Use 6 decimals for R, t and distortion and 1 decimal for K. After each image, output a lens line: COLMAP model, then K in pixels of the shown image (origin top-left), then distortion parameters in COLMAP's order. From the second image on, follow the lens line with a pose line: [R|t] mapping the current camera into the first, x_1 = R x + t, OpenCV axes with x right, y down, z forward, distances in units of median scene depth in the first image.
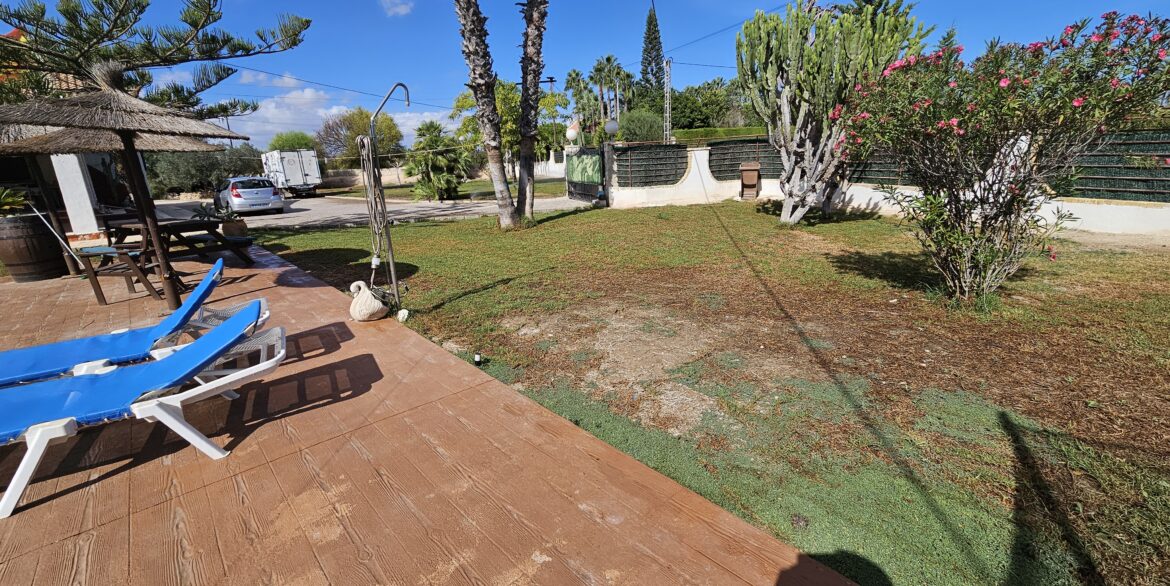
lens RADIAL K [[475.4, 0, 563.4], [0, 475.4, 283.5], [0, 0, 1]] dist [-0.003055, 0.000372]
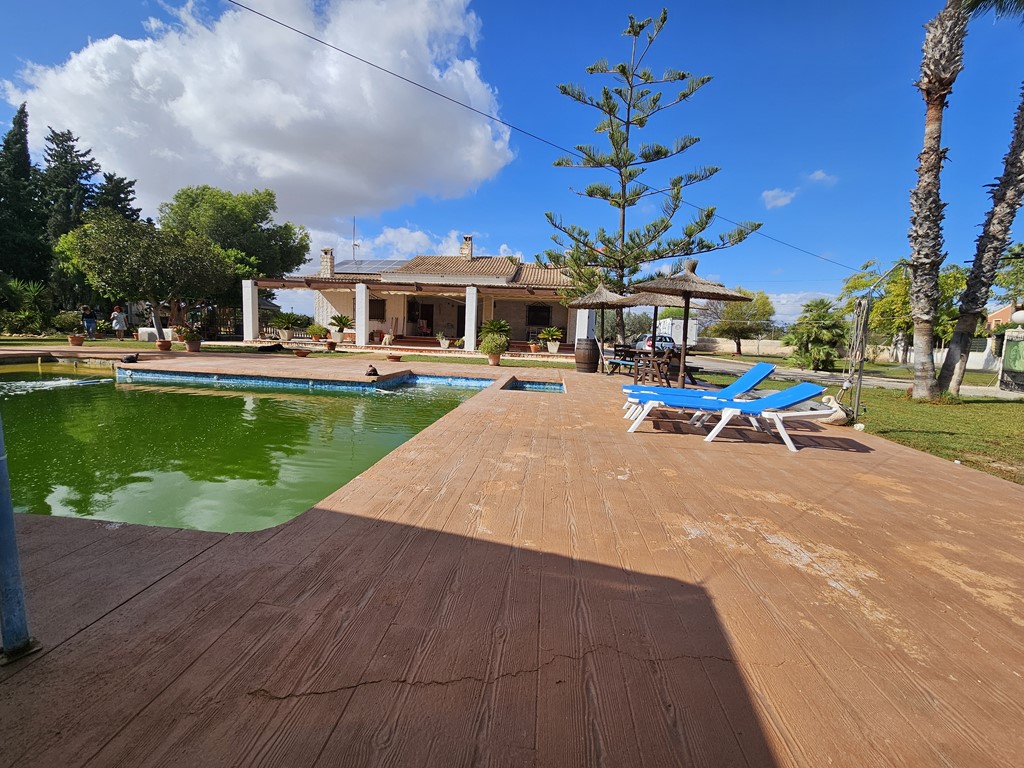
lens RADIAL K [[415.5, 0, 514.6], [0, 415.5, 375.4], [0, 0, 1]] dist [0.000449, -0.000521]
pose [[0.671802, 0.154277, -0.724486, -0.066856], [-0.260751, 0.964721, -0.036356, 0.089808], [0.693318, 0.213335, 0.688330, -0.208621]]
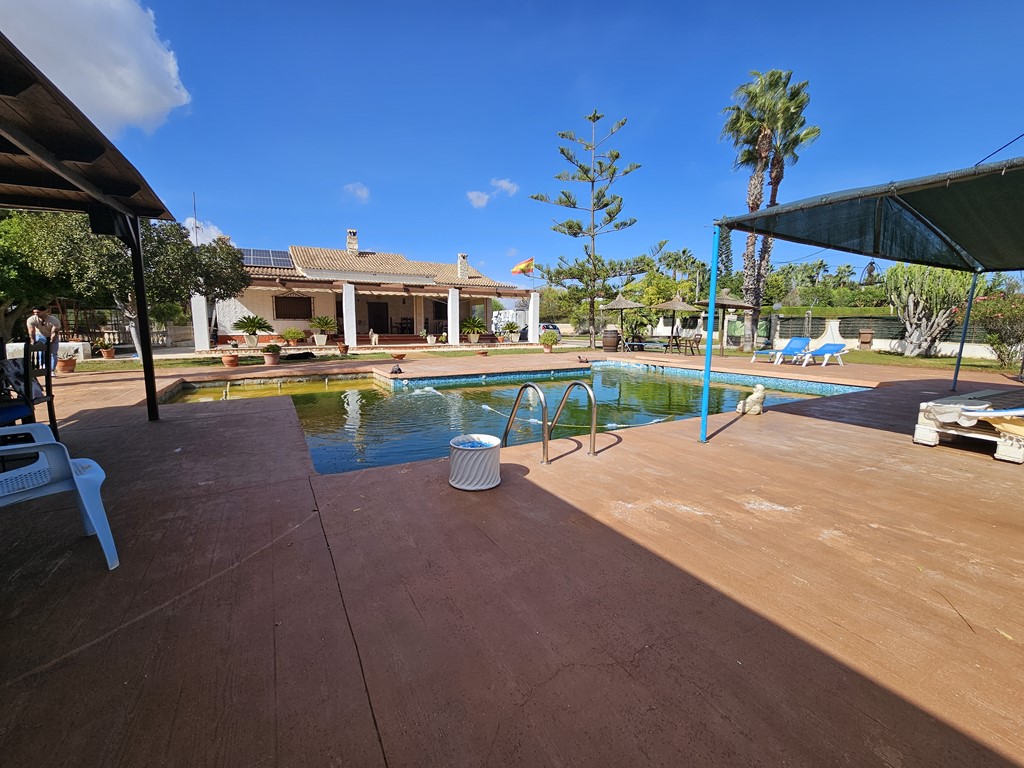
lens RADIAL K [[415.5, 0, 501.8], [0, 415.5, 375.0], [0, 0, 1]] dist [0.000449, -0.000521]
pose [[0.973815, 0.079995, -0.212801, -0.778400], [-0.107062, 0.987122, -0.118861, 0.321720], [0.200552, 0.138532, 0.969839, -0.996670]]
